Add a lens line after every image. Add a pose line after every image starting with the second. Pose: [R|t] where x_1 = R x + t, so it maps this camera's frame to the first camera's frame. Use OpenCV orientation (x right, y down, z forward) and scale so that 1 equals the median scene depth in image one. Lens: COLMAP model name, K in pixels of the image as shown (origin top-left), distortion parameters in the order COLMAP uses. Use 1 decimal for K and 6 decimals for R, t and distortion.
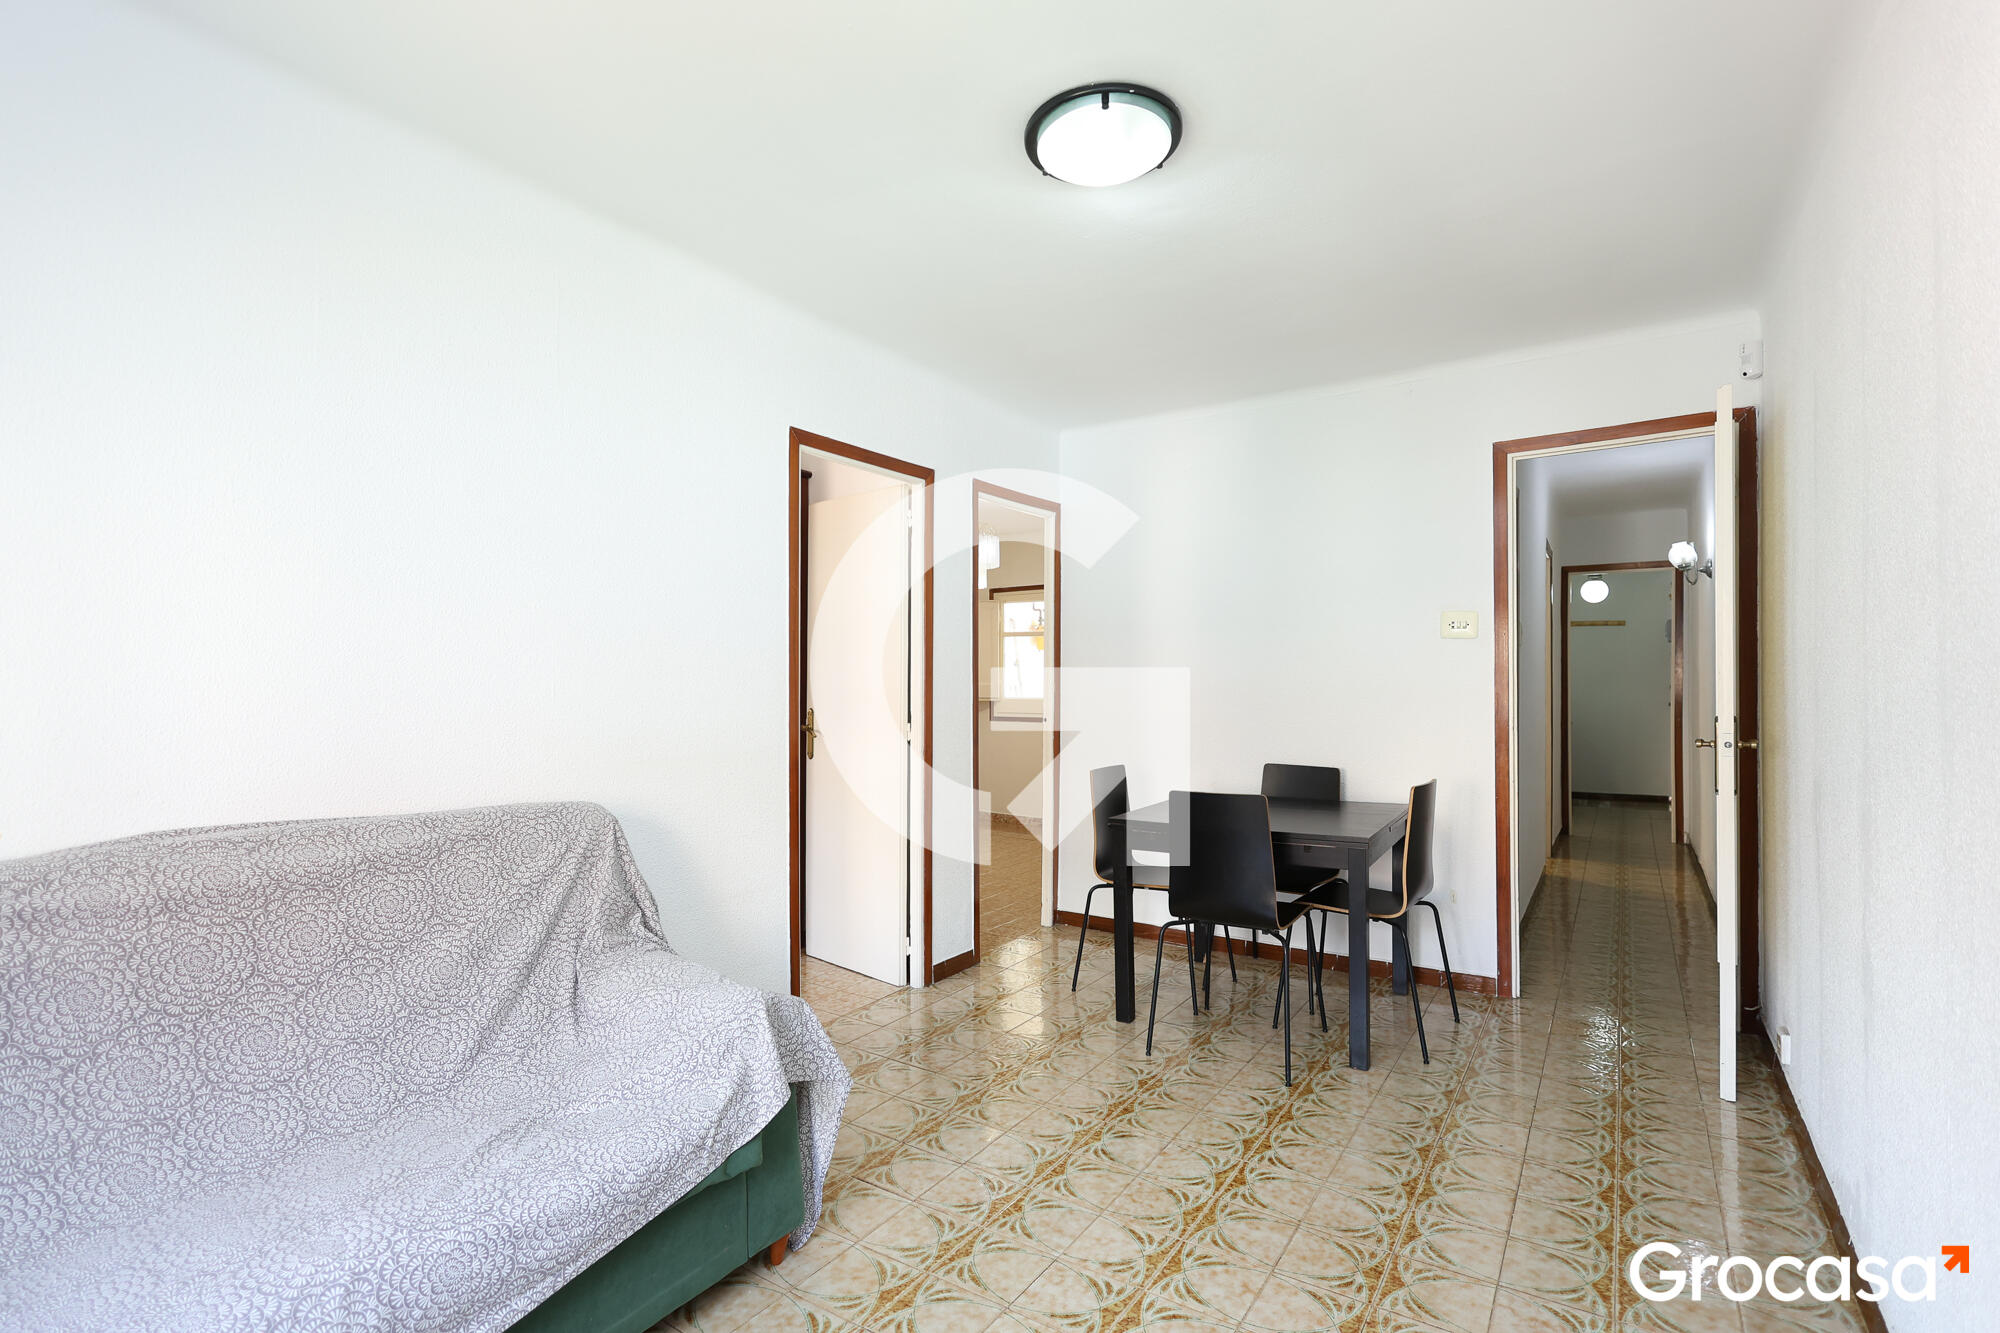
lens RADIAL K [[955.3, 0, 1006.6], [0, 955.3, 675.9], [0, 0, 1]] dist [0.002049, 0.000225]
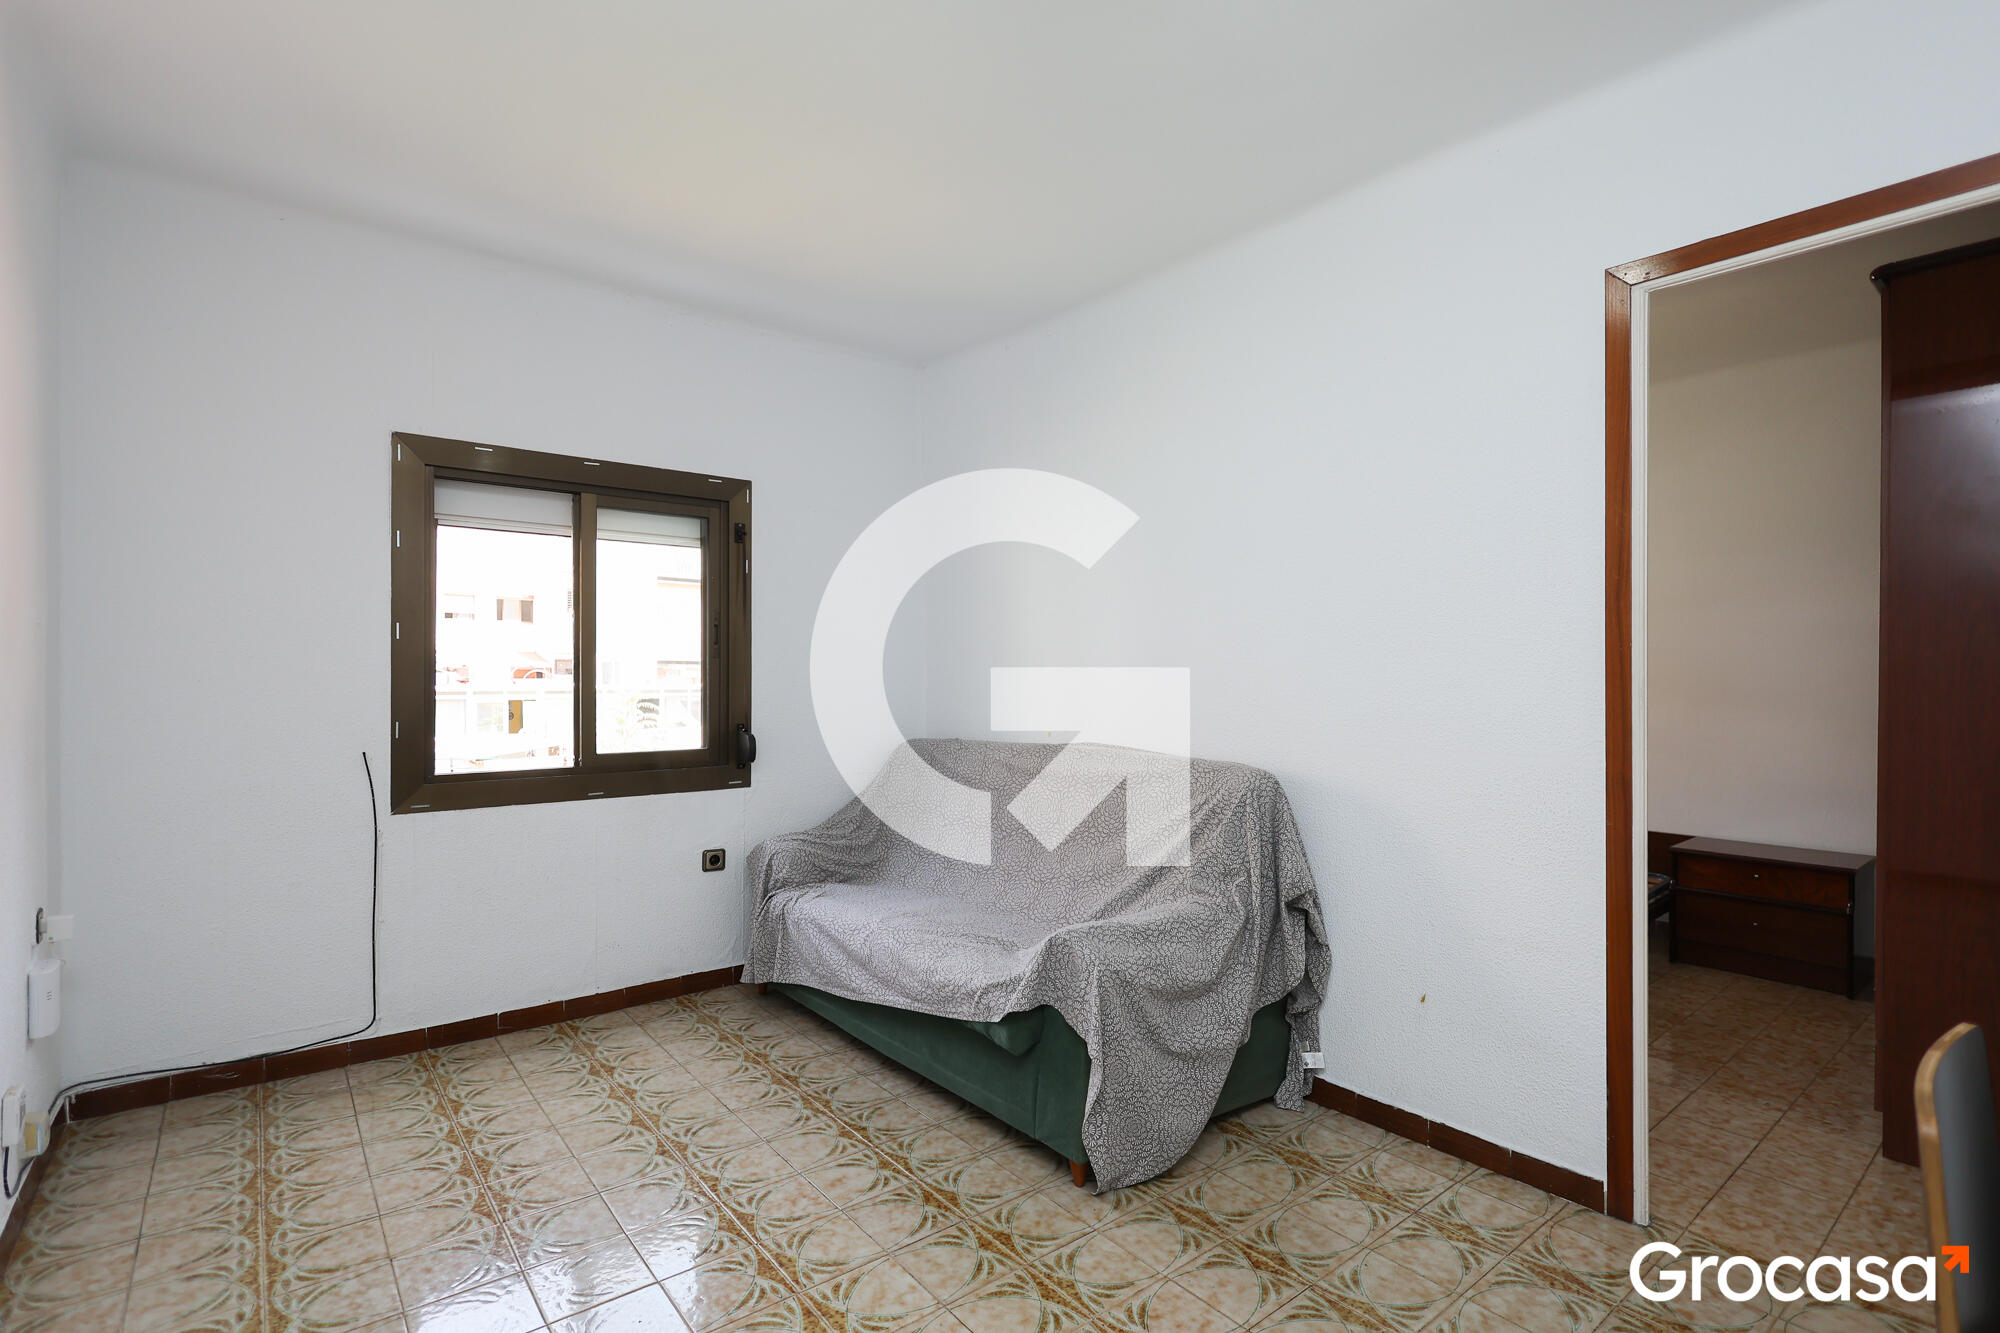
lens RADIAL K [[955.3, 0, 1003.2], [0, 955.3, 661.2], [0, 0, 1]] dist [0.002049, 0.000225]
pose [[-0.310912, 0.012266, -0.950359, 0.892603], [0.010880, 0.999897, 0.009346, -0.004373], [0.950376, -0.007434, -0.311014, 1.355116]]
